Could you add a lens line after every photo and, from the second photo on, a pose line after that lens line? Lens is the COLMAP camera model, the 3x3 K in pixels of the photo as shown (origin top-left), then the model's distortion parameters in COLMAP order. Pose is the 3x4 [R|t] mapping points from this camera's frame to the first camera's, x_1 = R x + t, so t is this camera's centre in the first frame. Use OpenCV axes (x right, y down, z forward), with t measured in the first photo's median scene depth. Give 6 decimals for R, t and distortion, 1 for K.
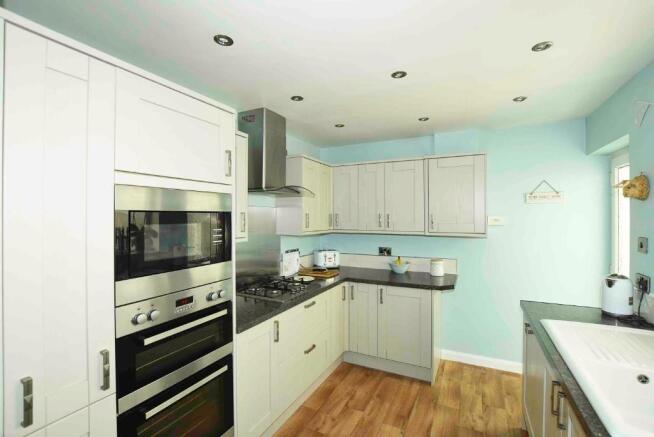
lens RADIAL K [[293.3, 0, 327.8], [0, 293.3, 216.4], [0, 0, 1]] dist [-0.023503, 0.000296]
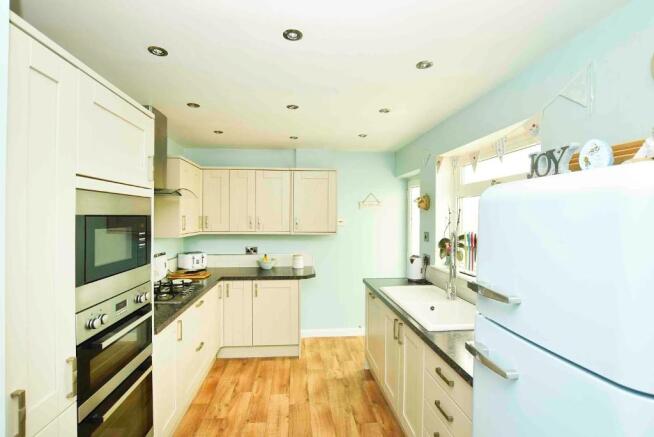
lens RADIAL K [[293.3, 0, 327.8], [0, 293.3, 216.4], [0, 0, 1]] dist [-0.023503, 0.000296]
pose [[0.850341, 0.006193, 0.526196, -0.201698], [-0.004732, 0.999980, -0.004123, -0.006131], [-0.526211, 0.001015, 0.850353, -0.108374]]
